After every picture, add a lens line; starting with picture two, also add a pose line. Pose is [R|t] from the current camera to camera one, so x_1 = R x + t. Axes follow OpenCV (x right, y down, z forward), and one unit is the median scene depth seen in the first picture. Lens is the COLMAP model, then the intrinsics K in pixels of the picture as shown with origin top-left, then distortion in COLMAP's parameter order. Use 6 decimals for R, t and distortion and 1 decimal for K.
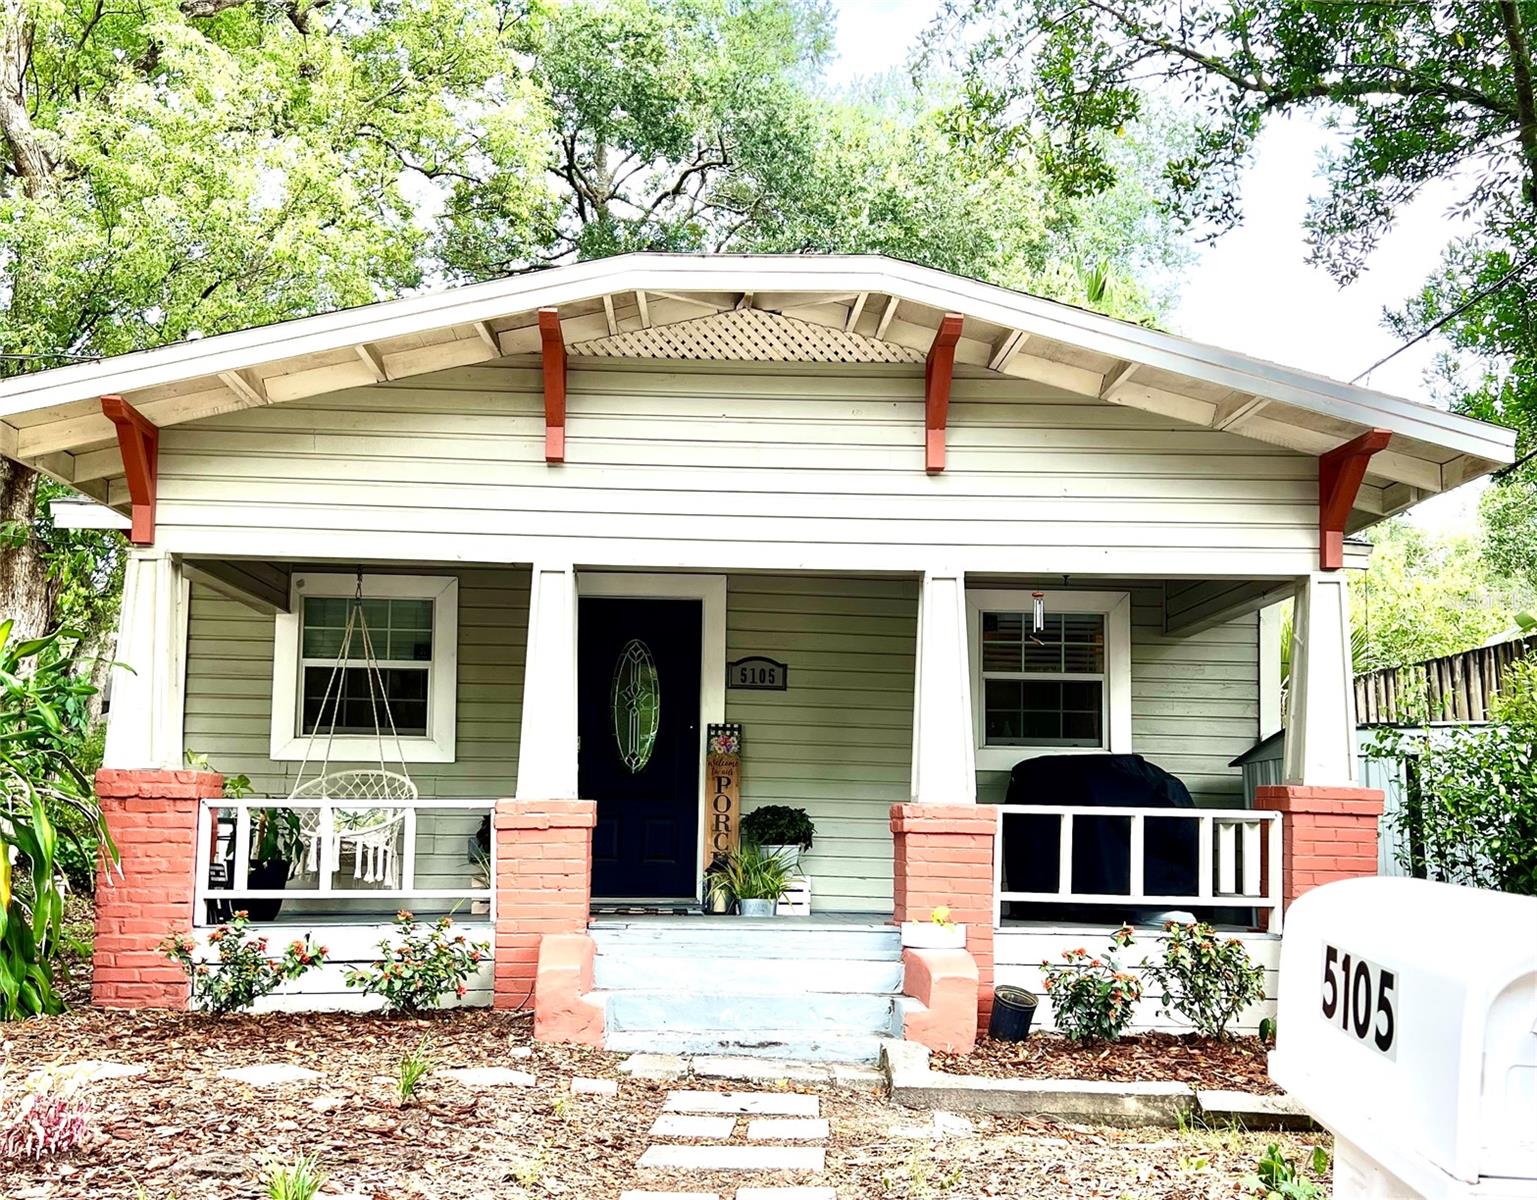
lens RADIAL K [[1537.4, 0, 757.5], [0, 1537.4, 684.9], [0, 0, 1]] dist [0.051031, 0.000000]
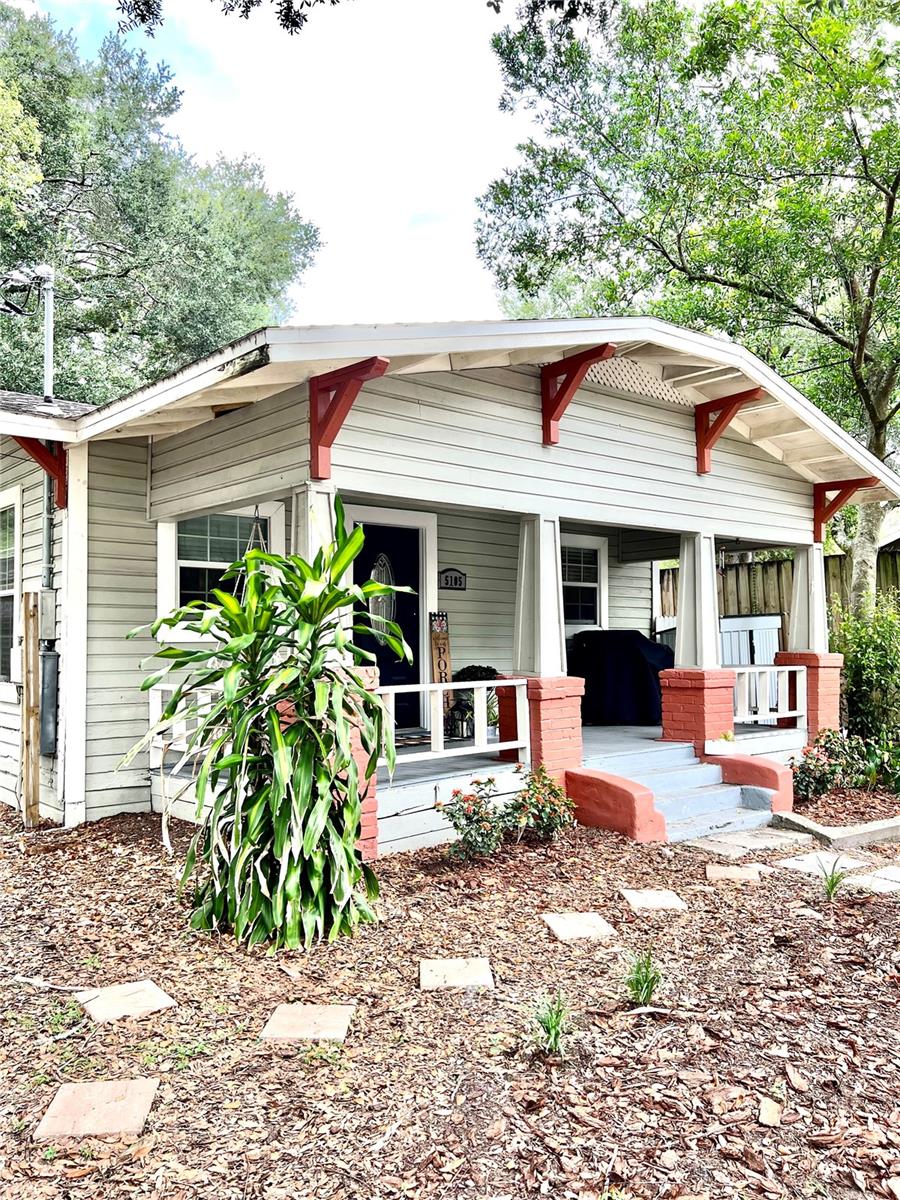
lens RADIAL K [[899.6, 0, 450.1], [0, 899.6, 600.9], [0, 0, 1]] dist [0.041966, -0.048847]
pose [[0.803446, 0.009163, 0.595307, -0.548647], [-0.038957, 0.998548, 0.037208, -0.019593], [-0.594101, -0.053086, 0.802637, 0.285039]]
